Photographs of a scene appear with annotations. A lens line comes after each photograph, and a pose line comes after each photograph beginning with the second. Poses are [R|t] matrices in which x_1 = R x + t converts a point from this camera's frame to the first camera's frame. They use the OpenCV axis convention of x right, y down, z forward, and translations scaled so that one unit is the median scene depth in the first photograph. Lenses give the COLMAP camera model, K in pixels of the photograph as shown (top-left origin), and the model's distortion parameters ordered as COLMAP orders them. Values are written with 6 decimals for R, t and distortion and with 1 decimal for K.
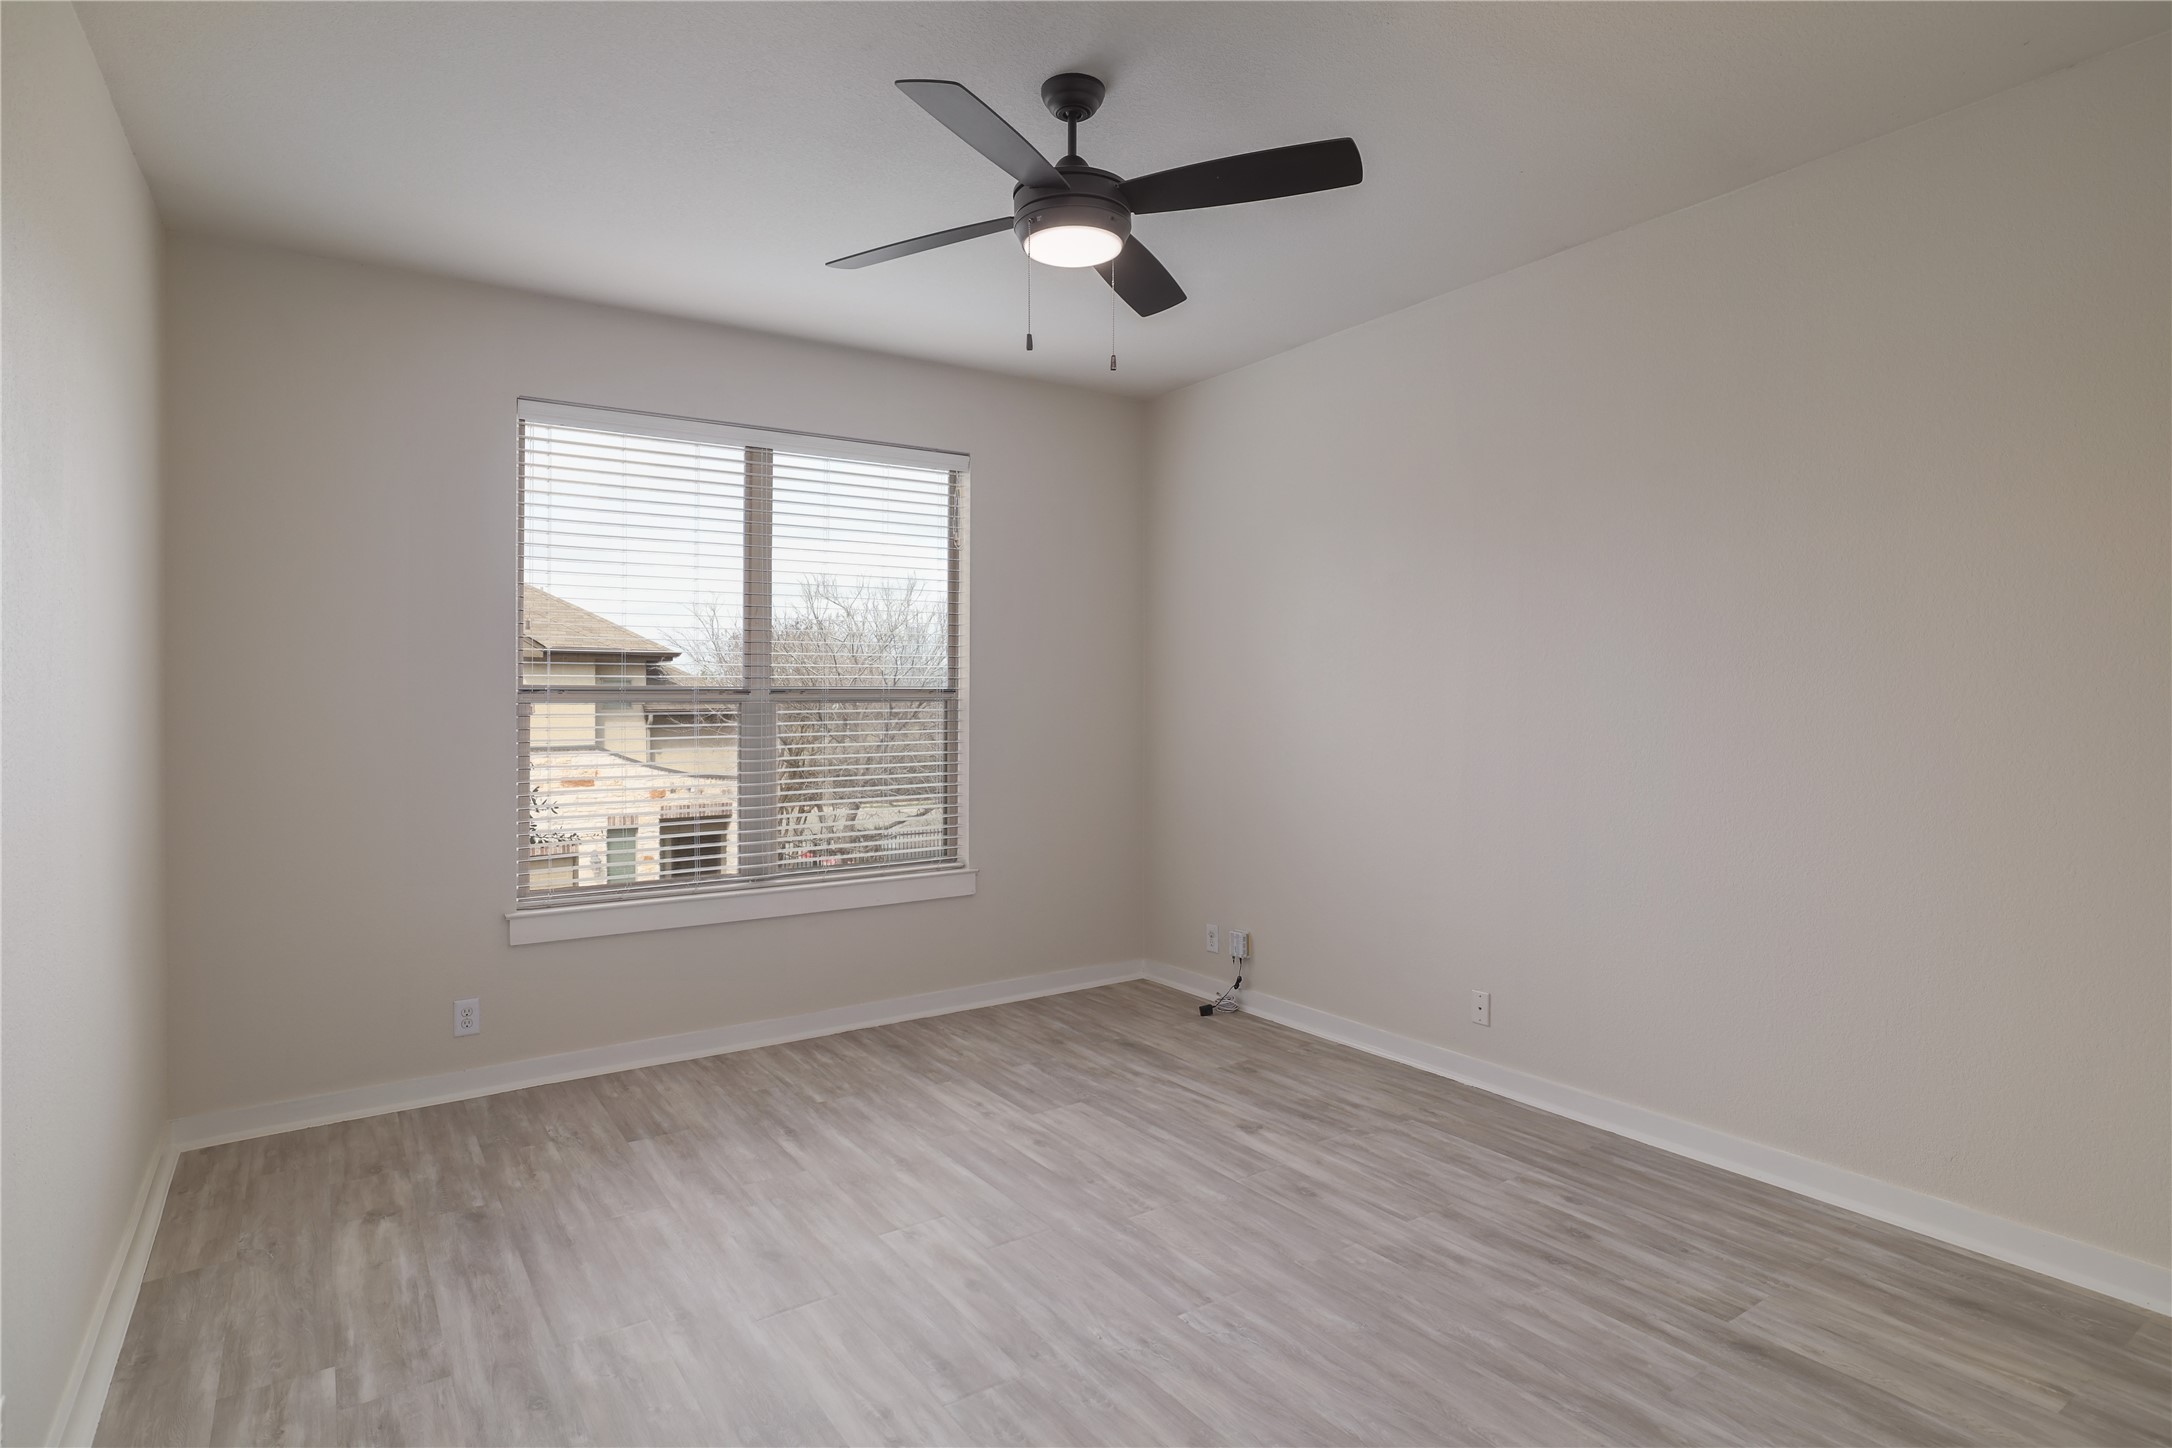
lens RADIAL K [[1125.4, 0, 1083.5], [0, 1125.4, 717.7], [0, 0, 1]] dist [-0.003564, -0.000021]
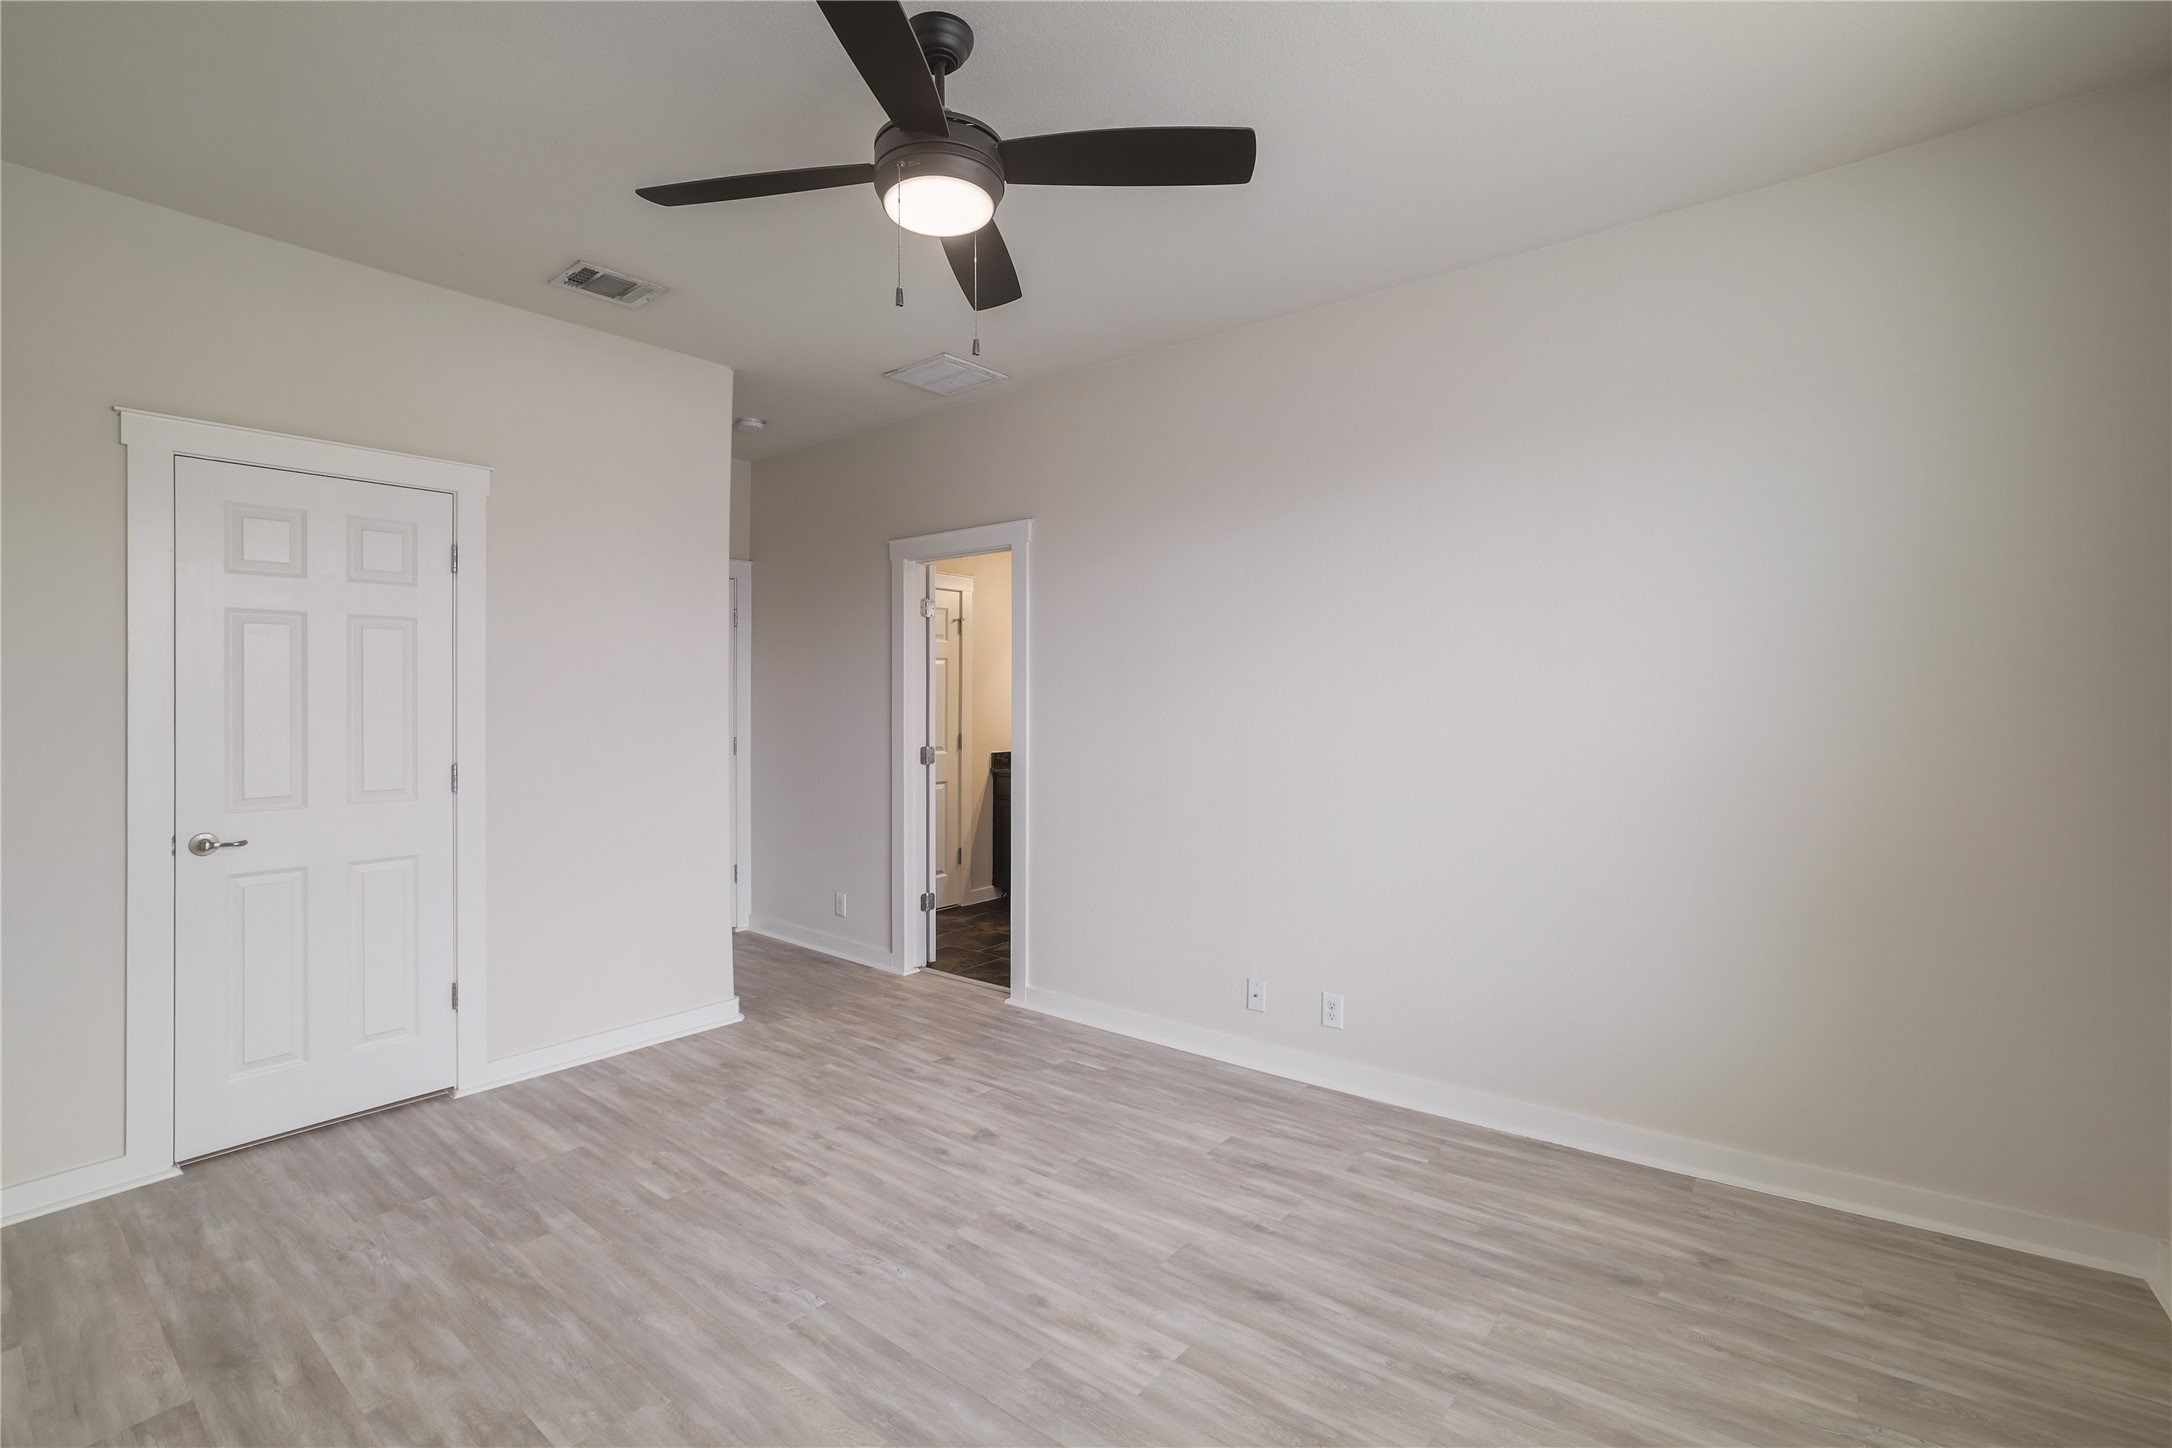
lens RADIAL K [[966.1, 0, 1086.8], [0, 966.1, 719.7], [0, 0, 1]] dist [0.003669, 0.000354]
pose [[-0.955264, 0.004819, -0.295715, 0.111288], [-0.000678, 0.999829, 0.018486, -0.018848], [0.295753, 0.017859, -0.955097, 1.847921]]
